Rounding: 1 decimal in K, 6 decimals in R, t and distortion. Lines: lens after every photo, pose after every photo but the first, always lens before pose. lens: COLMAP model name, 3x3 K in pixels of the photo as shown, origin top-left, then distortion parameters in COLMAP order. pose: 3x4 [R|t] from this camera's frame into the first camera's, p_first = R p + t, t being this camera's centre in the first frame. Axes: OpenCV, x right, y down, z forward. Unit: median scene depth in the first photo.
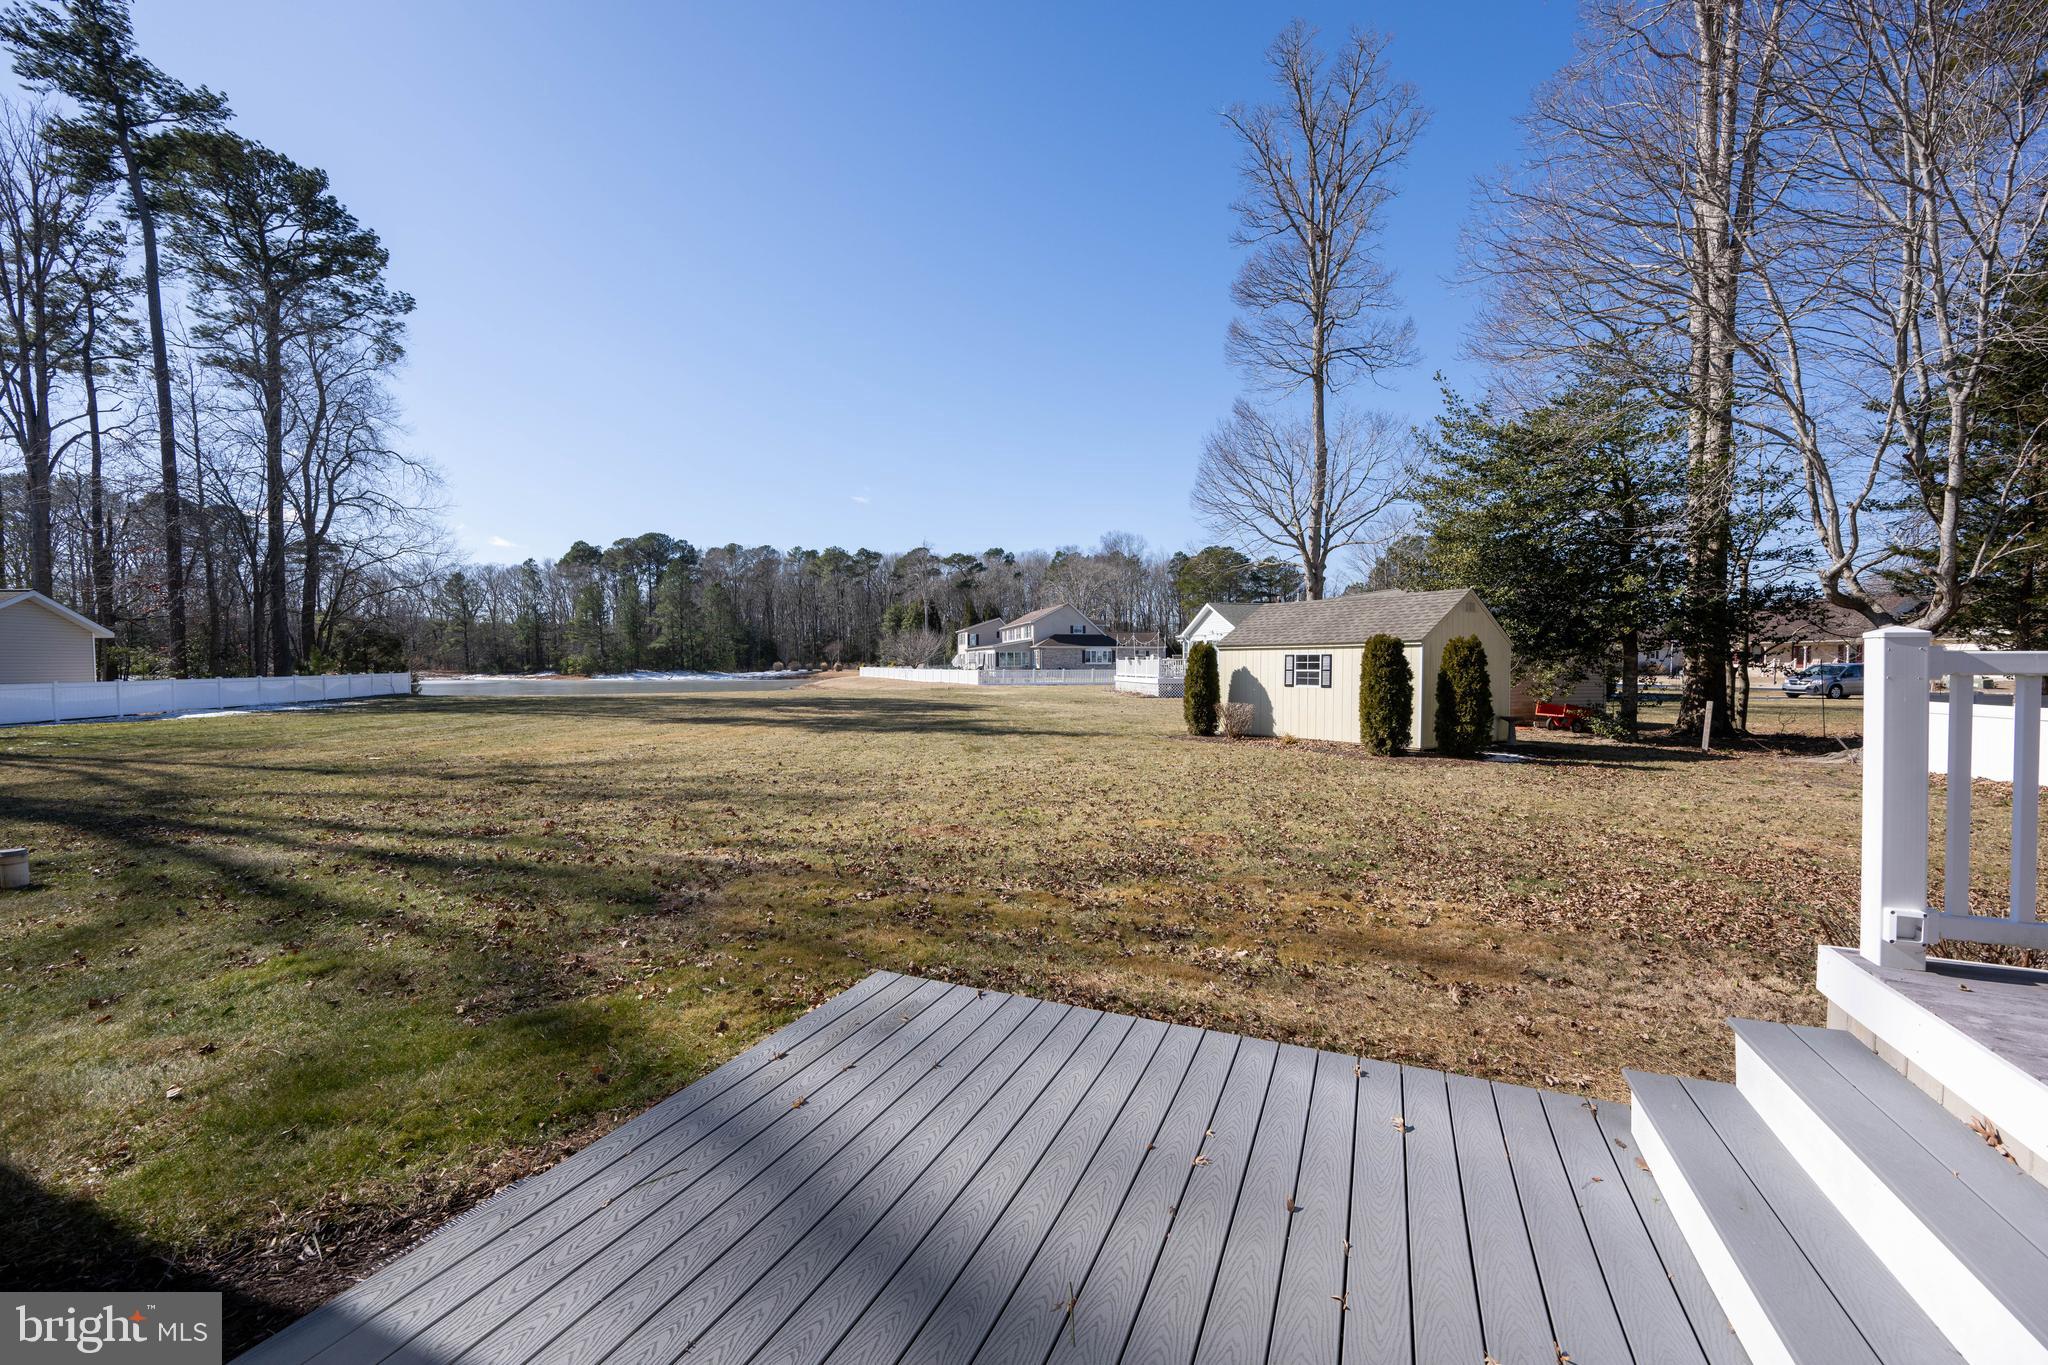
lens RADIAL K [[796.4, 0, 1009.2], [0, 796.4, 688.1], [0, 0, 1]] dist [0.001975, 0.000076]
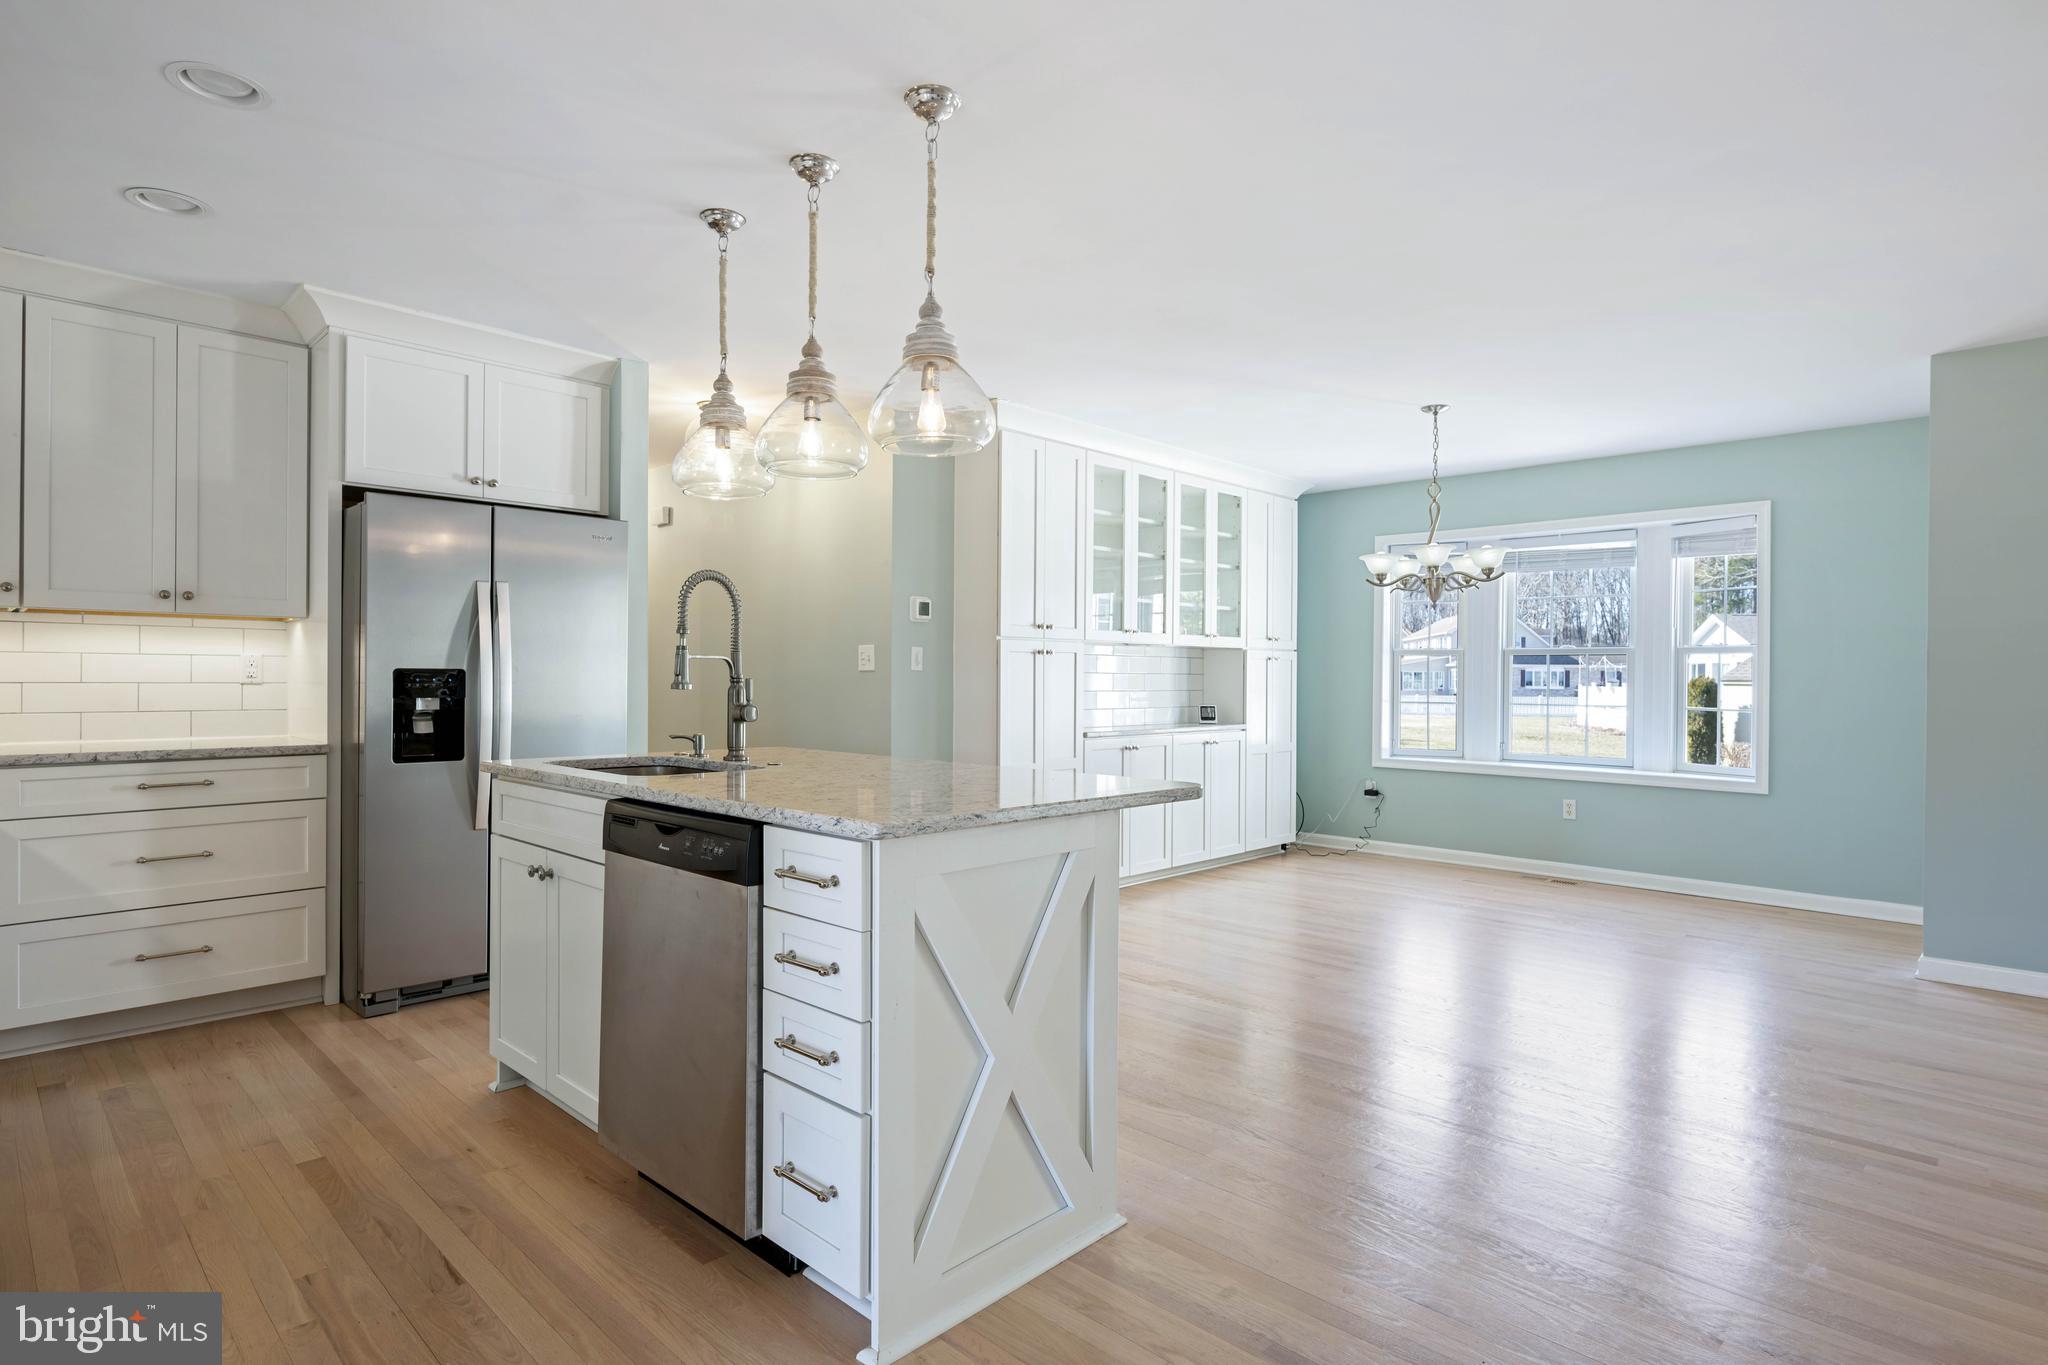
lens RADIAL K [[1054.2, 0, 1021.5], [0, 1054.2, 677.5], [0, 0, 1]] dist [0.000362, -0.000523]
pose [[0.942833, 0.009051, -0.333143, -0.095080], [-0.020081, 0.999358, -0.029681, -0.004092], [0.332660, 0.034674, 0.942409, -0.421913]]
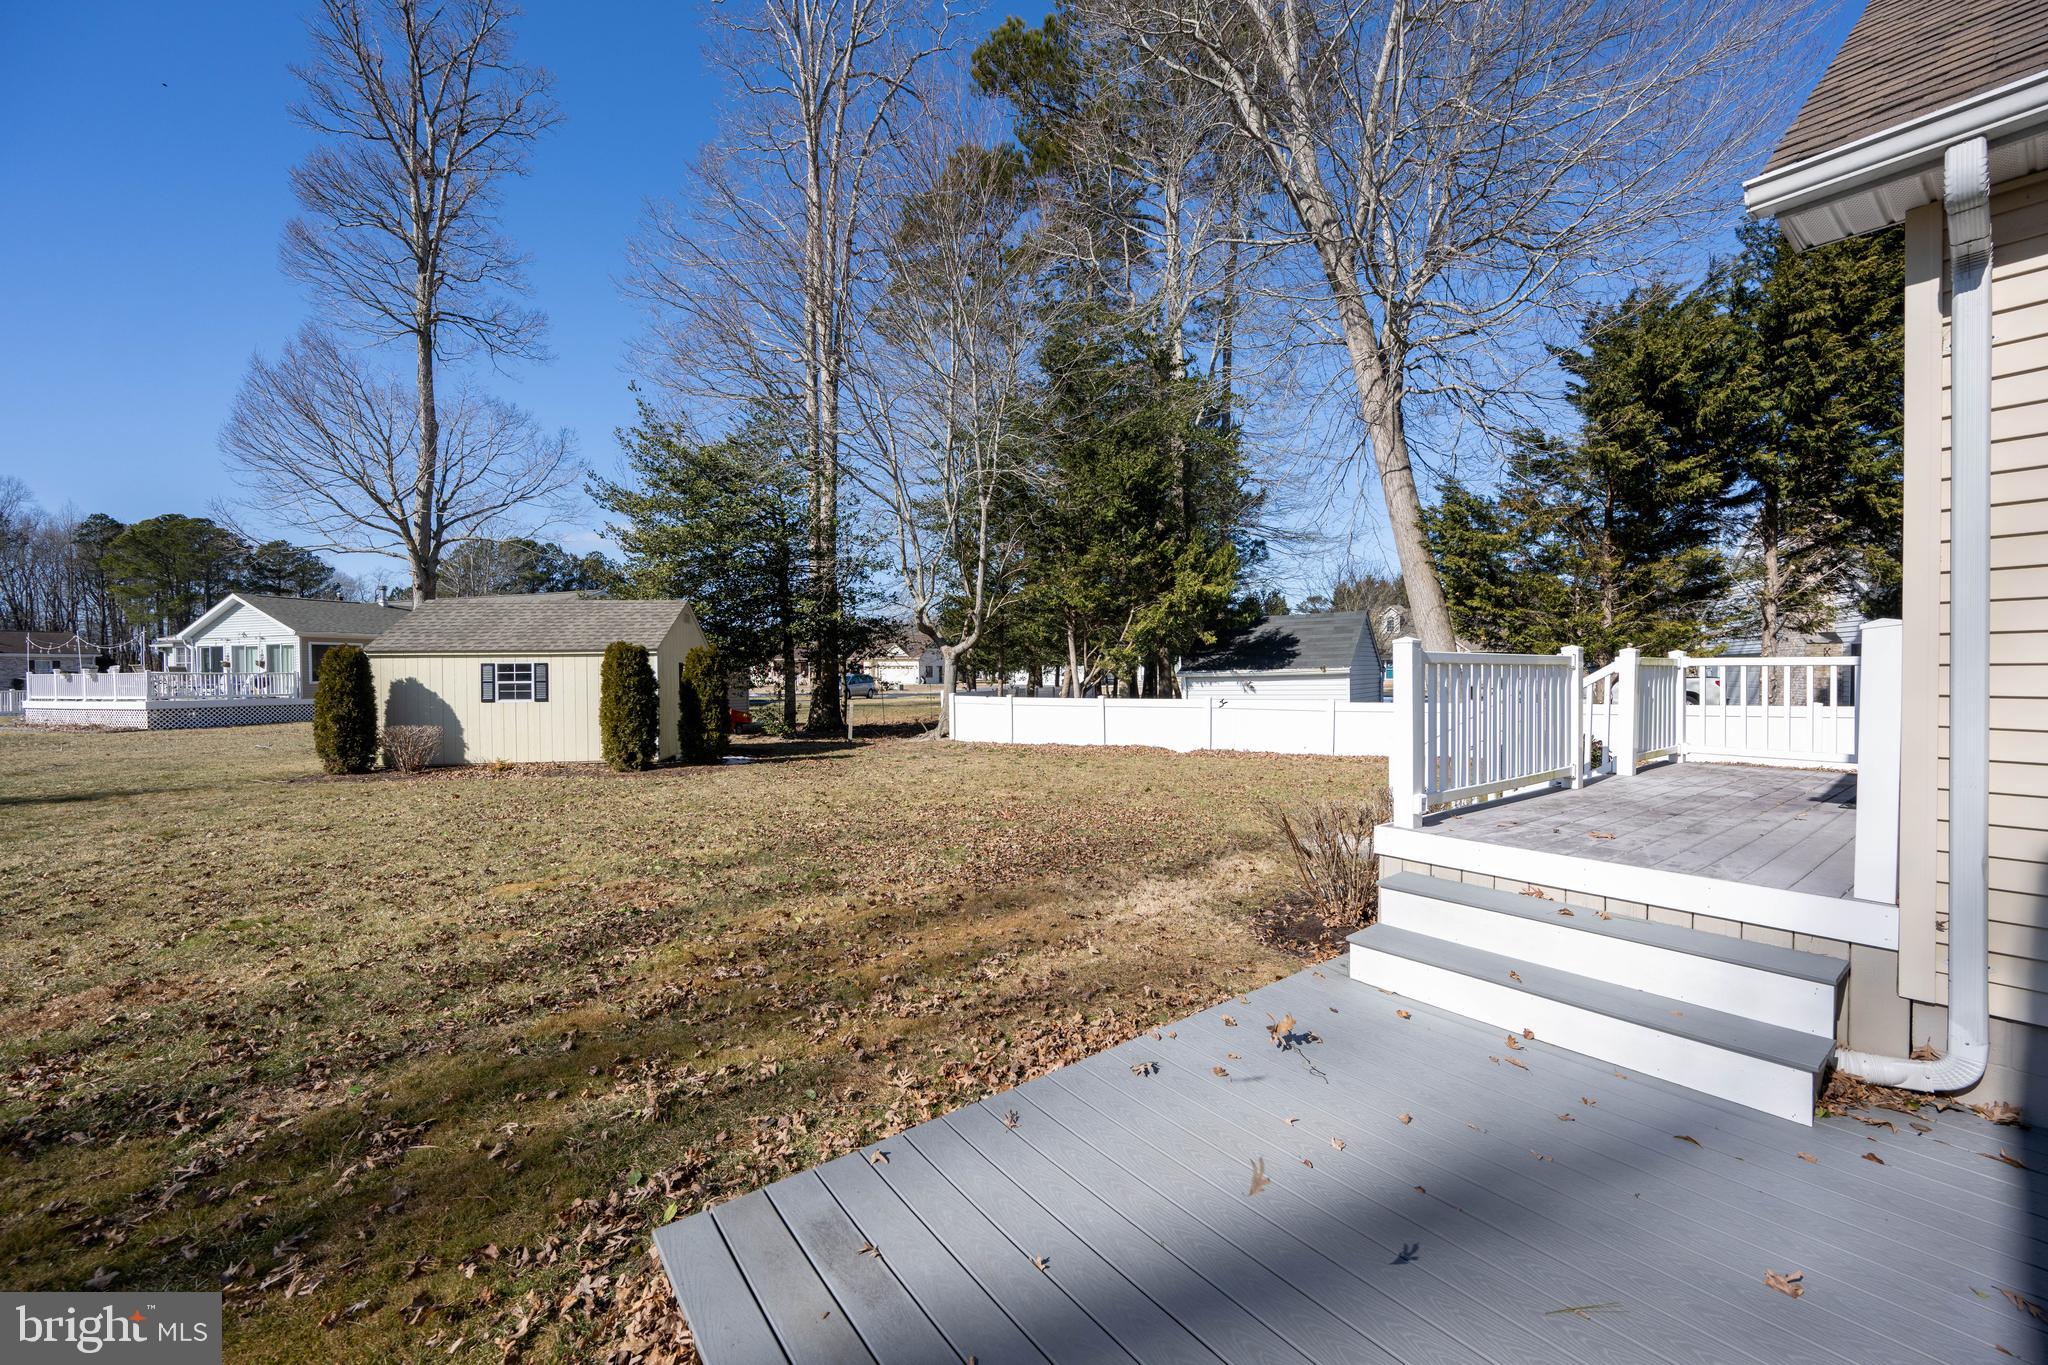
lens RADIAL K [[804.6, 0, 1012.3], [0, 804.6, 679.2], [0, 0, 1]] dist [-0.000266, -0.000398]
pose [[0.479365, -0.007850, 0.877580, -0.110130], [0.033909, 0.999379, -0.009583, 0.000849], [-0.876960, 0.034352, 0.479334, 0.112774]]
